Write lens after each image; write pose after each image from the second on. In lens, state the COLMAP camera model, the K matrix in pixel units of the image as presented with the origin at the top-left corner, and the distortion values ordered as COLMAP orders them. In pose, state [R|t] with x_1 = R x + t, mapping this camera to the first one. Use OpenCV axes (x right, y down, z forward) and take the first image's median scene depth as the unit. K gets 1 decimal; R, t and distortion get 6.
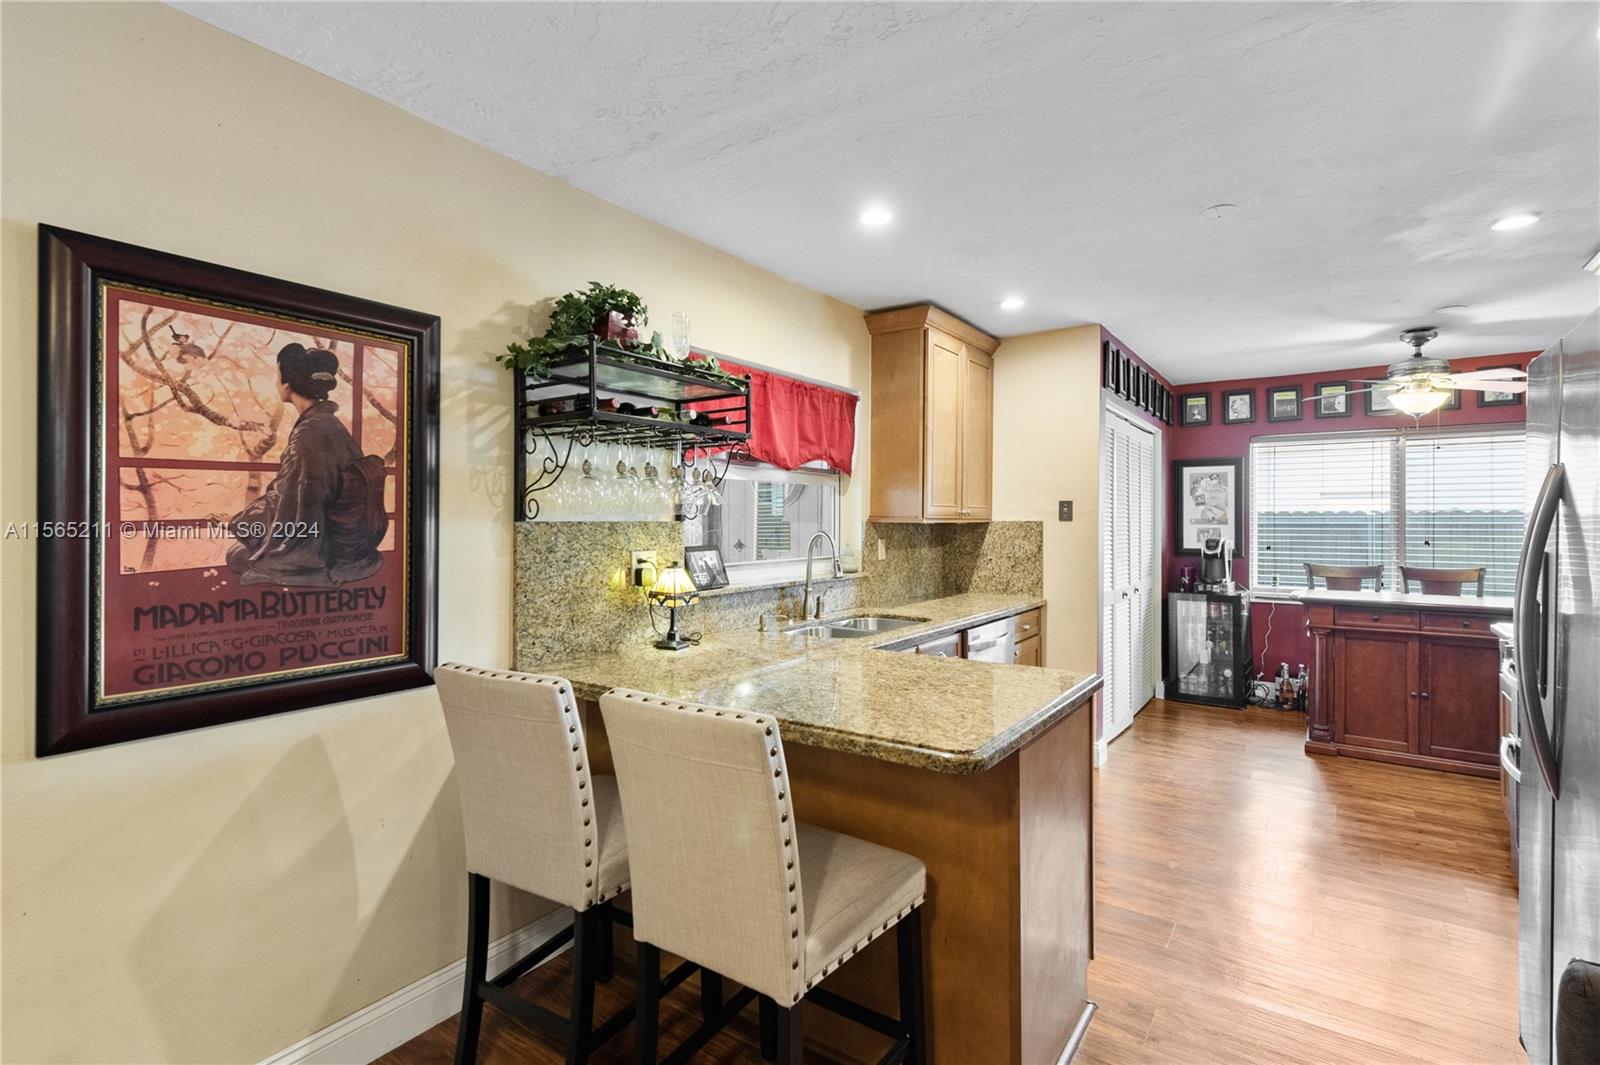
lens RADIAL K [[763.8, 0, 804.3], [0, 763.8, 520.1], [0, 0, 1]] dist [0.015564, -0.000760]
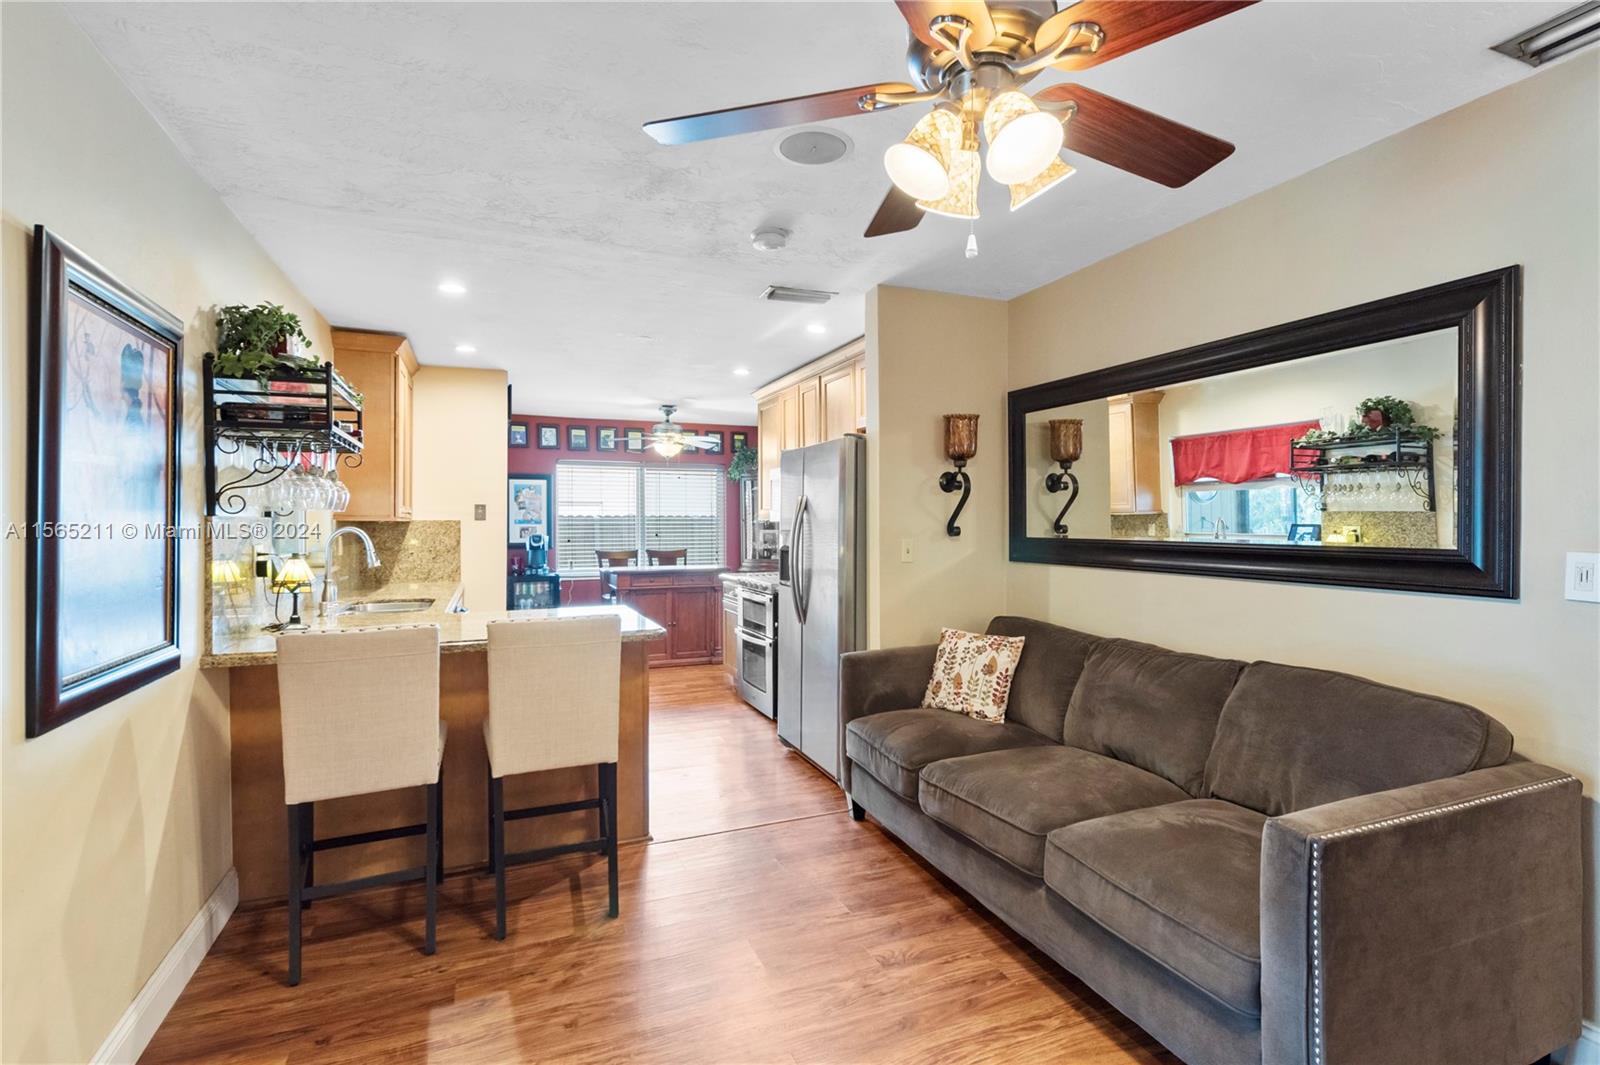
lens RADIAL K [[759.6, 0, 808.2], [0, 759.6, 528.2], [0, 0, 1]] dist [0.020978, -0.008082]
pose [[0.539727, -0.007062, 0.841810, -0.540672], [0.002498, 0.999974, 0.006788, 0.009073], [-0.841836, -0.001561, 0.539731, -0.180081]]
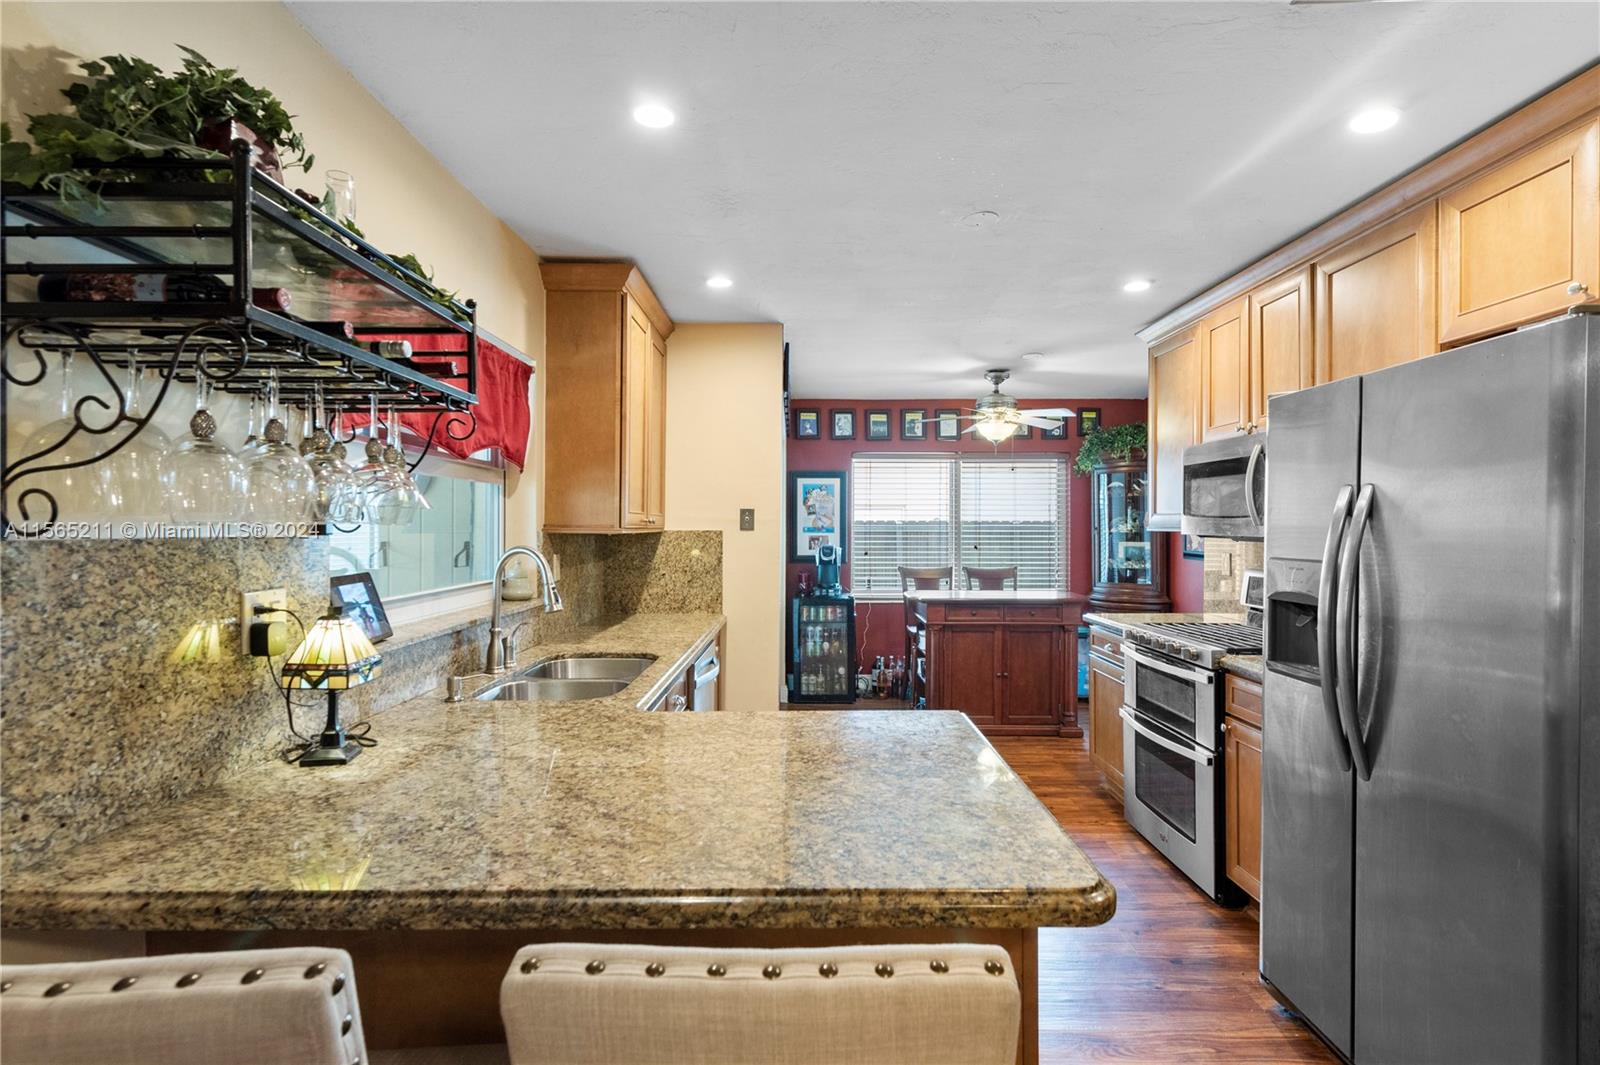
lens RADIAL K [[759.6, 0, 808.2], [0, 759.6, 528.2], [0, 0, 1]] dist [0.020978, -0.008082]
pose [[0.818534, -0.000115, 0.574458, -0.159625], [-0.001412, 0.999997, 0.002213, -0.004623], [-0.574457, -0.002623, 0.818531, 0.253241]]
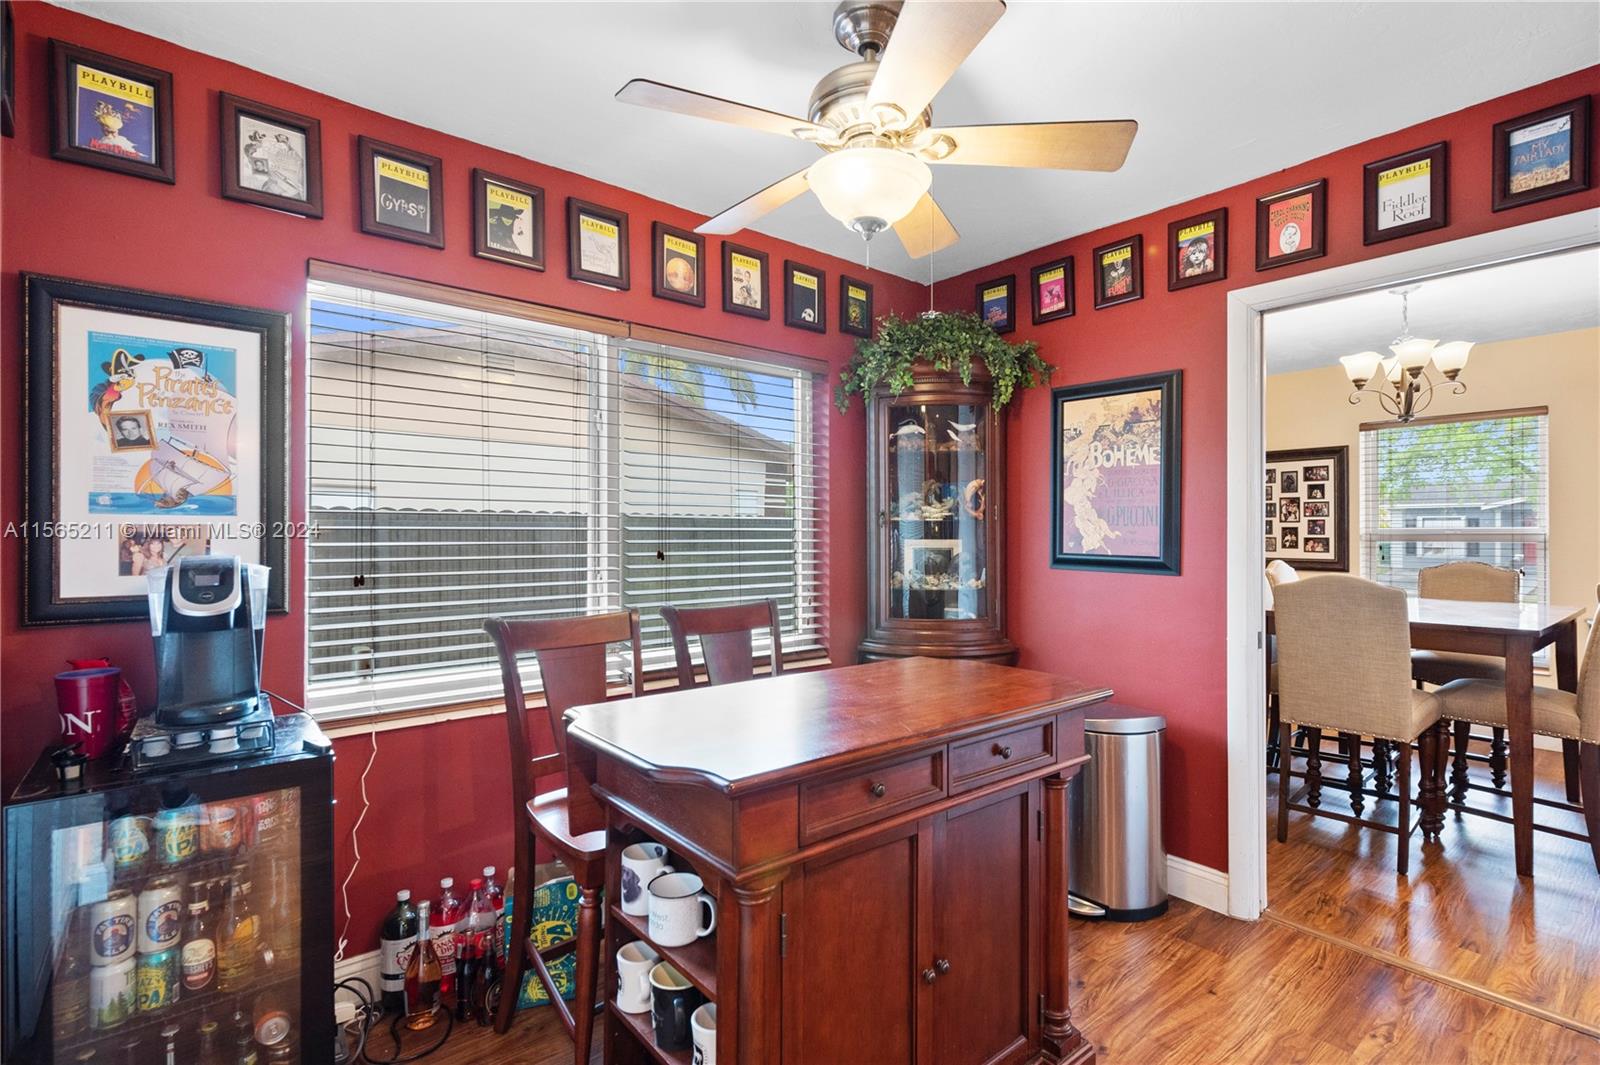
lens RADIAL K [[755.3, 0, 809.1], [0, 755.3, 532.7], [0, 0, 1]] dist [0.018365, -0.008508]
pose [[0.262319, 0.000304, 0.964981, 0.535560], [-0.001066, 0.999999, -0.000025, 0.022771], [-0.964981, -0.001023, 0.262320, 1.190359]]
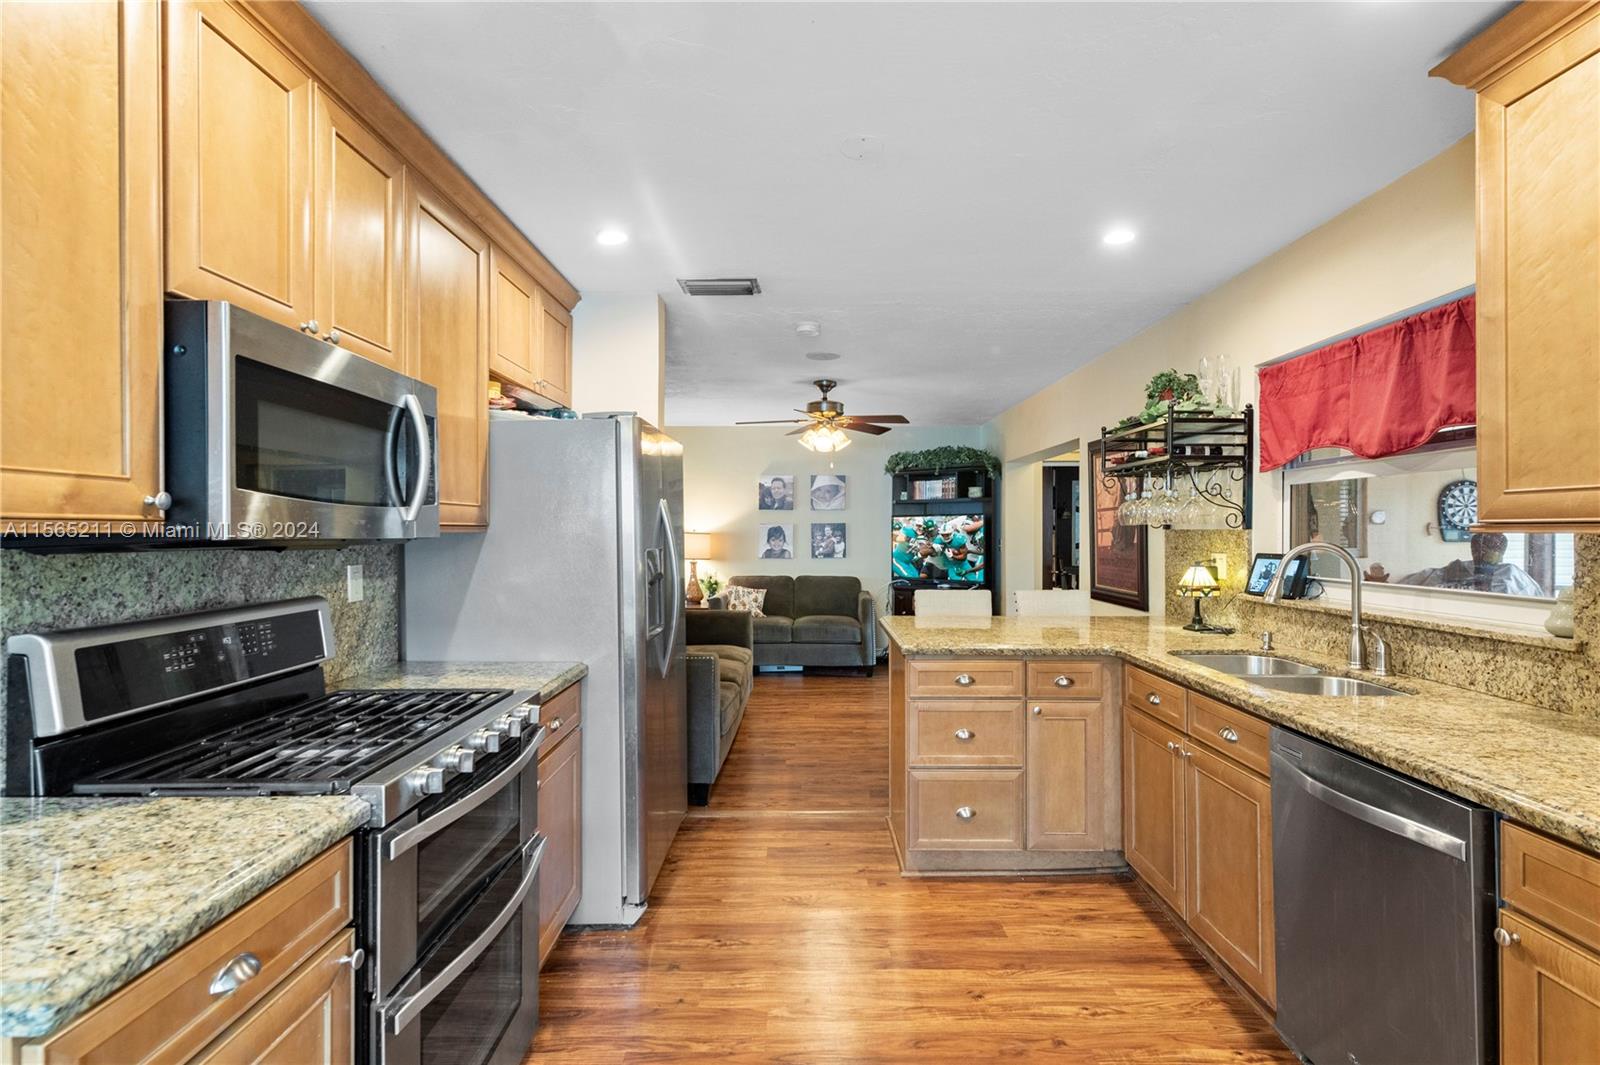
lens RADIAL K [[755.3, 0, 809.1], [0, 755.3, 532.7], [0, 0, 1]] dist [0.018365, -0.008508]
pose [[-0.821857, 0.003933, -0.569680, 0.803246], [0.002683, 0.999992, 0.003033, 0.001282], [0.569688, 0.000965, -0.821861, 1.262782]]
